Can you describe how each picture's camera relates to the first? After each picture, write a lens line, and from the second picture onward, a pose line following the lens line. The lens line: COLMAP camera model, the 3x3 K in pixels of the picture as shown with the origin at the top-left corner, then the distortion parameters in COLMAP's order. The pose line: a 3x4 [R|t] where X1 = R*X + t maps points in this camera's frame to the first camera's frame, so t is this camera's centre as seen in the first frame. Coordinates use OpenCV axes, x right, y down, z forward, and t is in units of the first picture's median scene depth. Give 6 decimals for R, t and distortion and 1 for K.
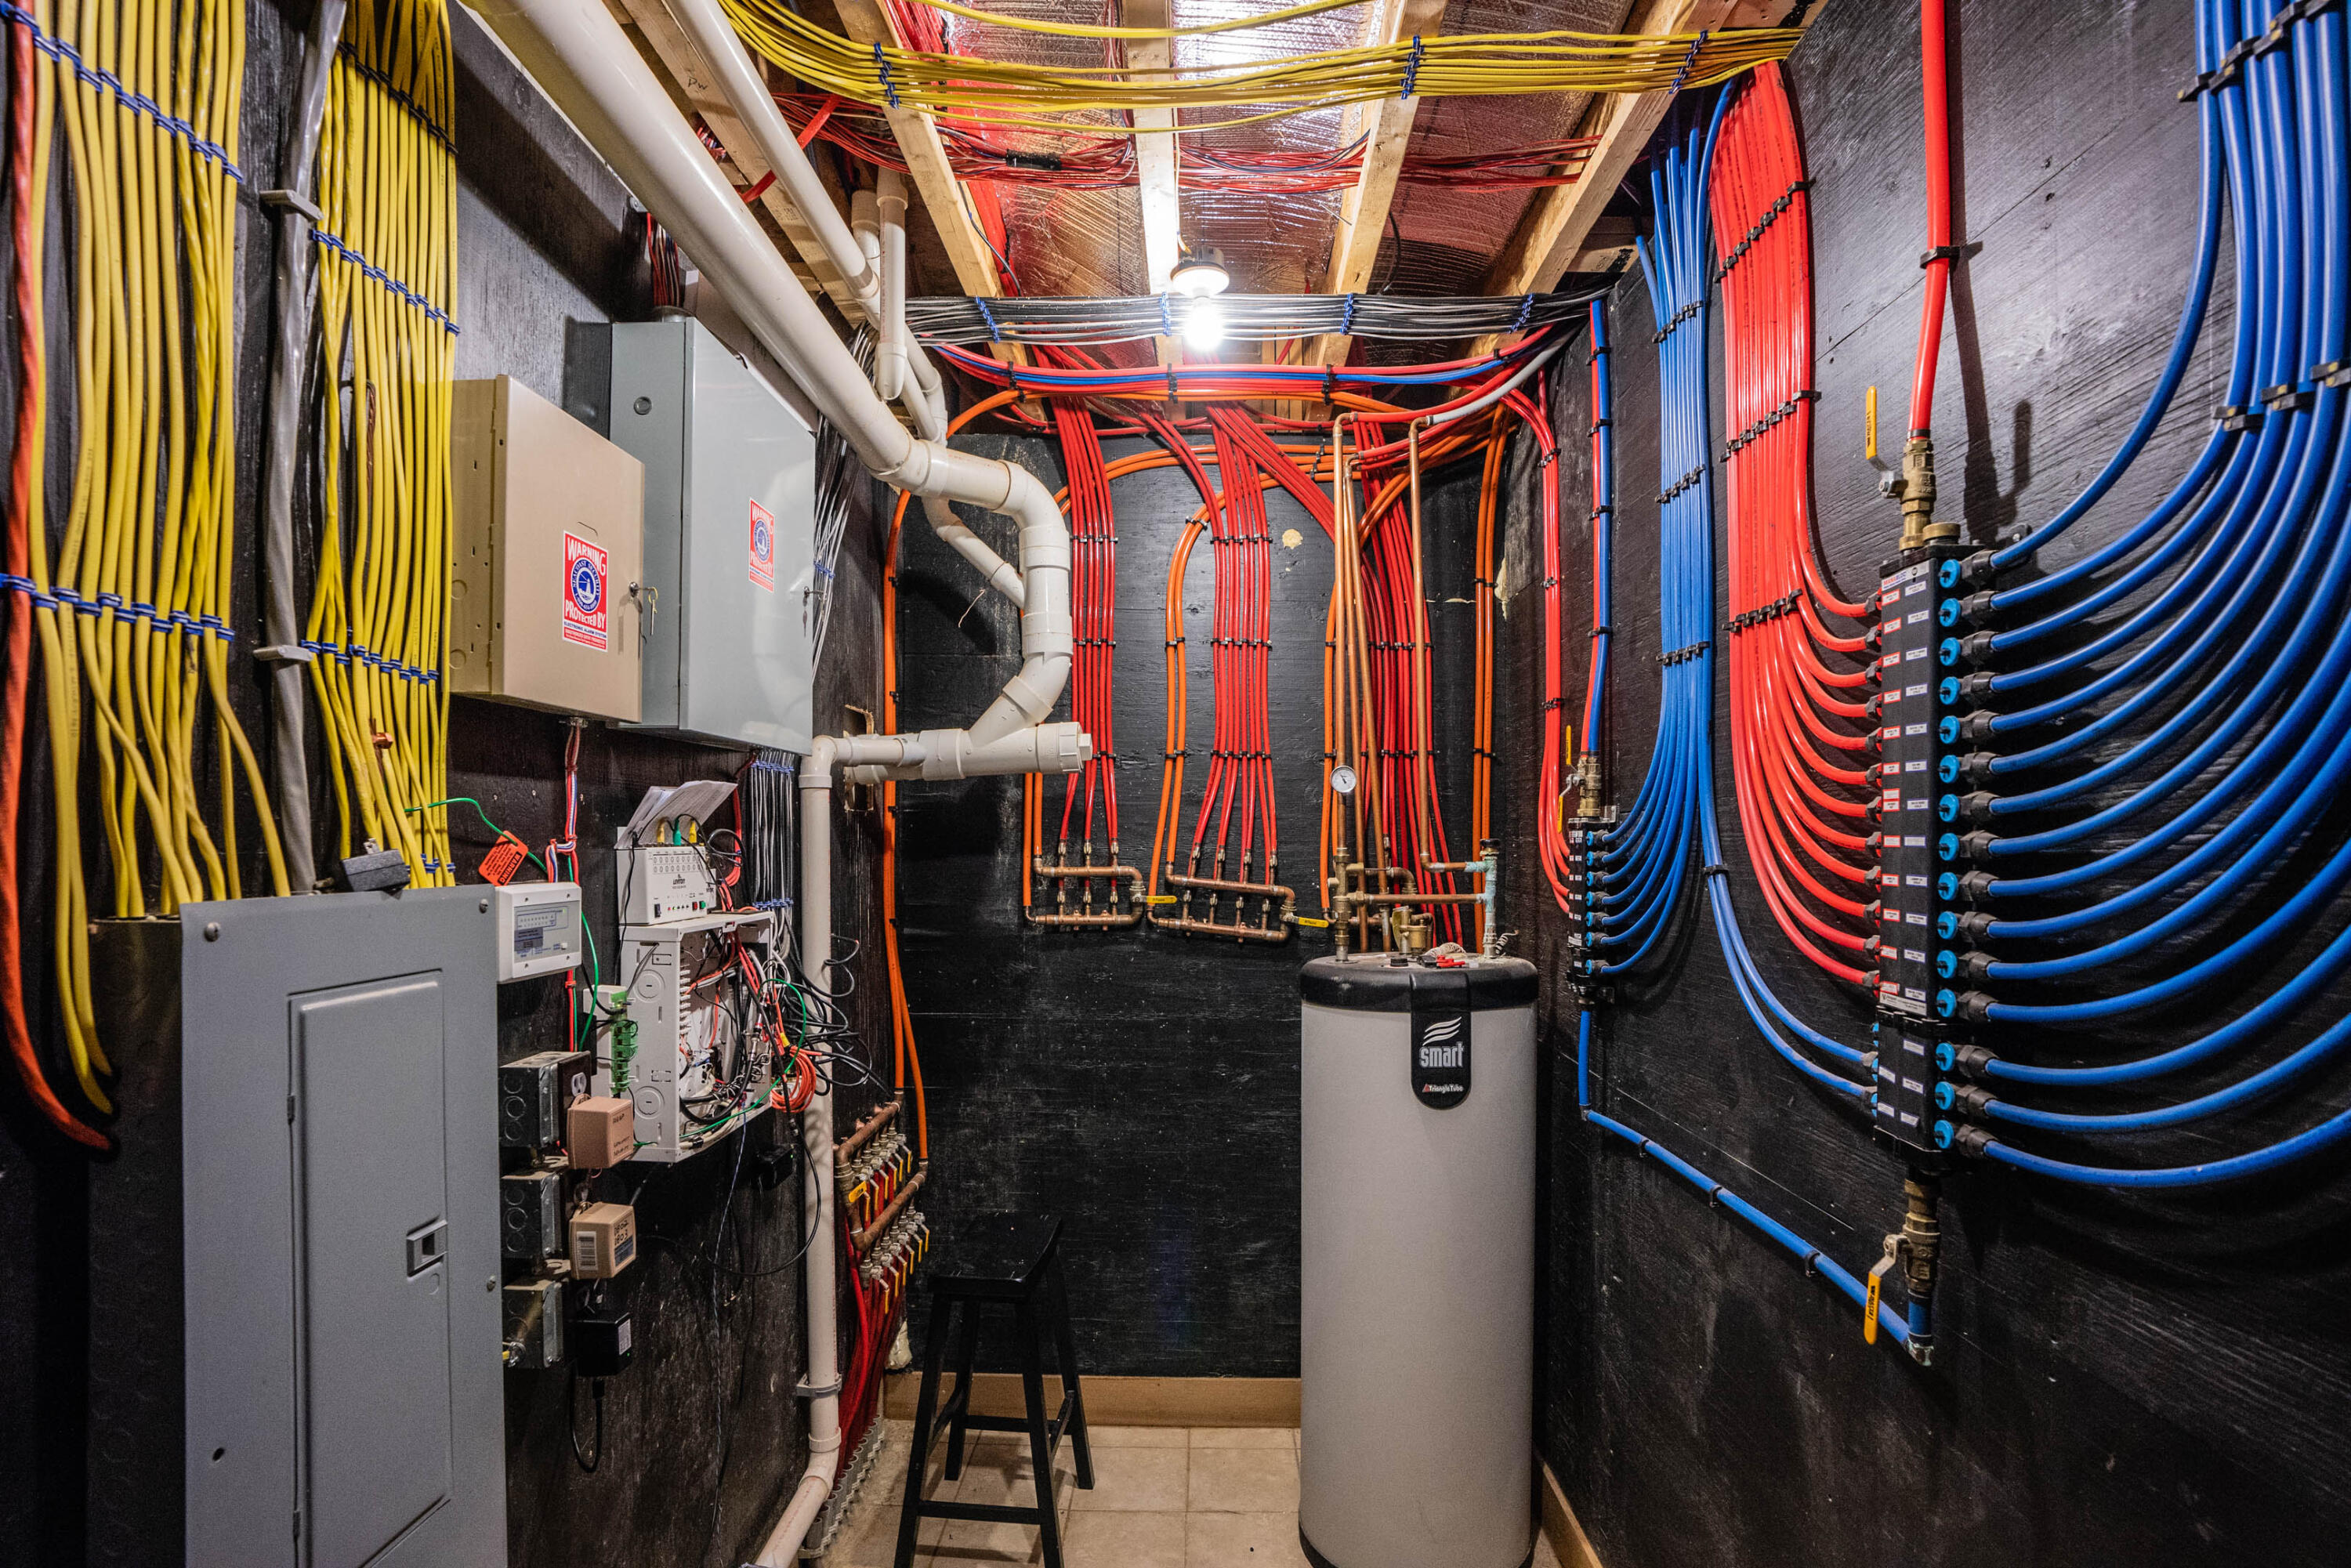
lens RADIAL K [[1058.5, 0, 1173.6], [0, 1058.5, 772.8], [0, 0, 1]] dist [-0.009809, 0.004308]
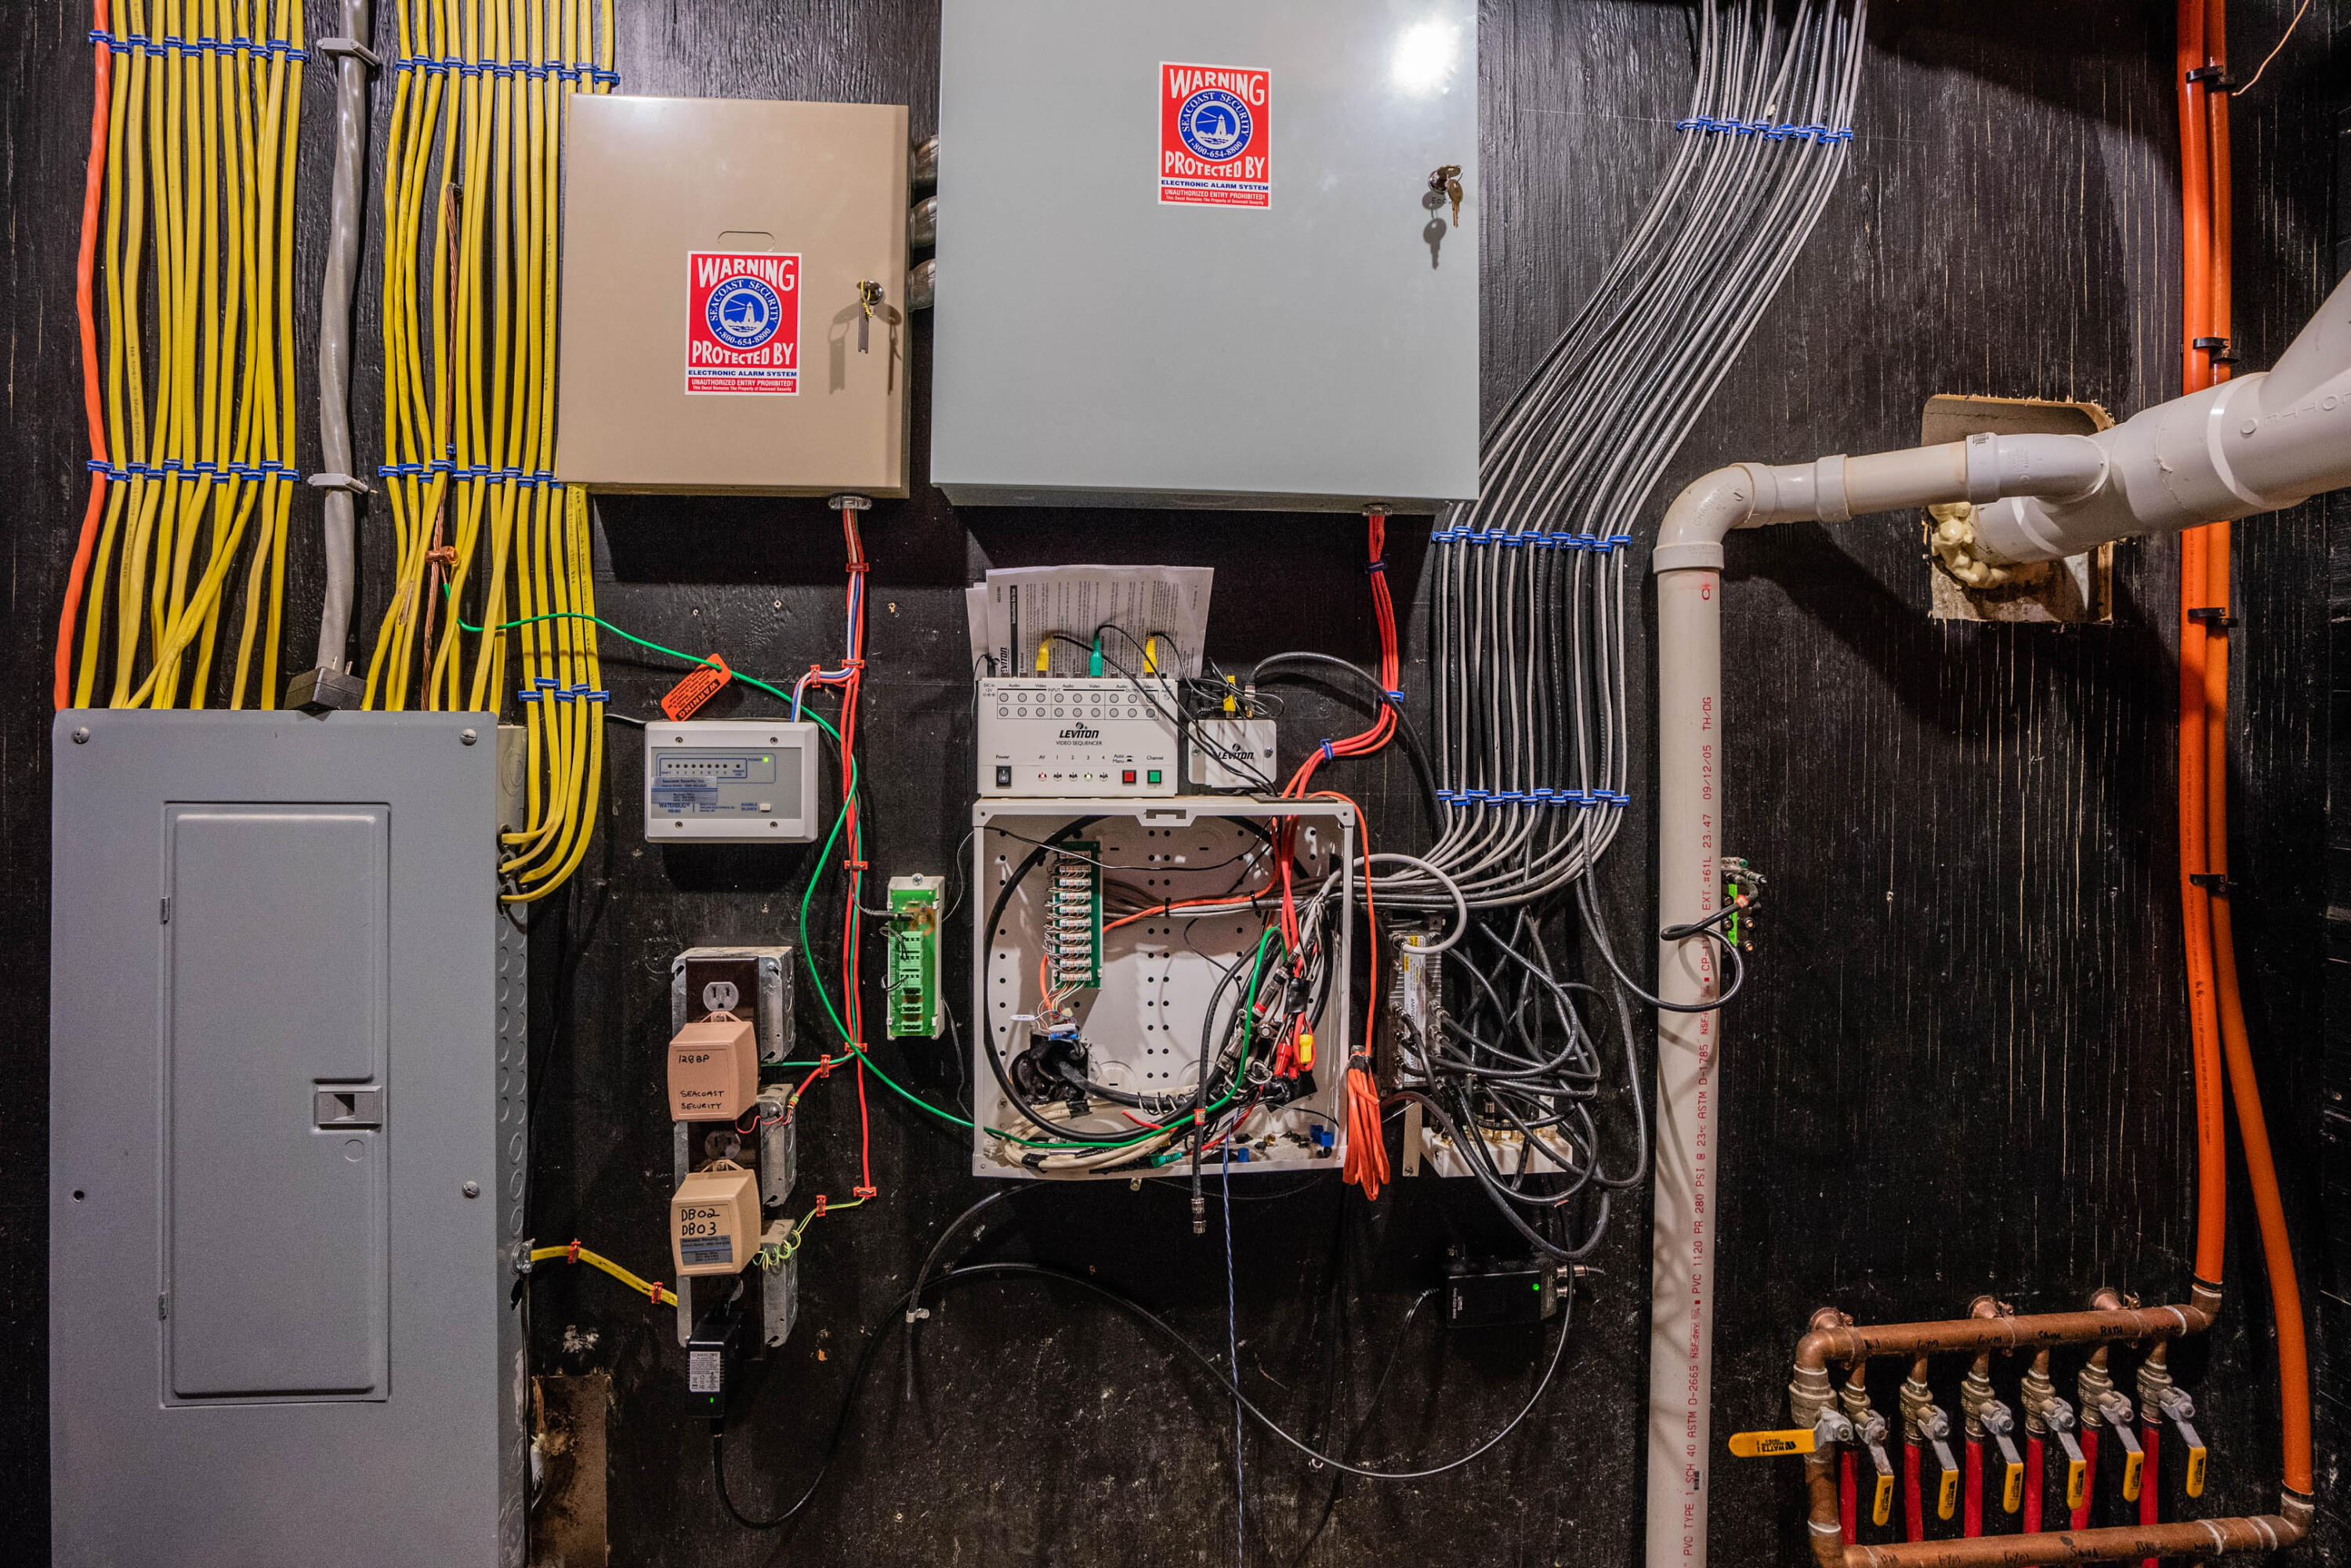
lens RADIAL K [[1042.8, 0, 1176.7], [0, 1042.8, 695.4], [0, 0, 1]] dist [-0.047270, 0.017907]
pose [[0.114764, 0.000350, -0.993393, 0.197660], [0.054407, 0.998497, 0.006637, 0.106076], [0.991902, -0.054810, 0.114572, 1.323716]]
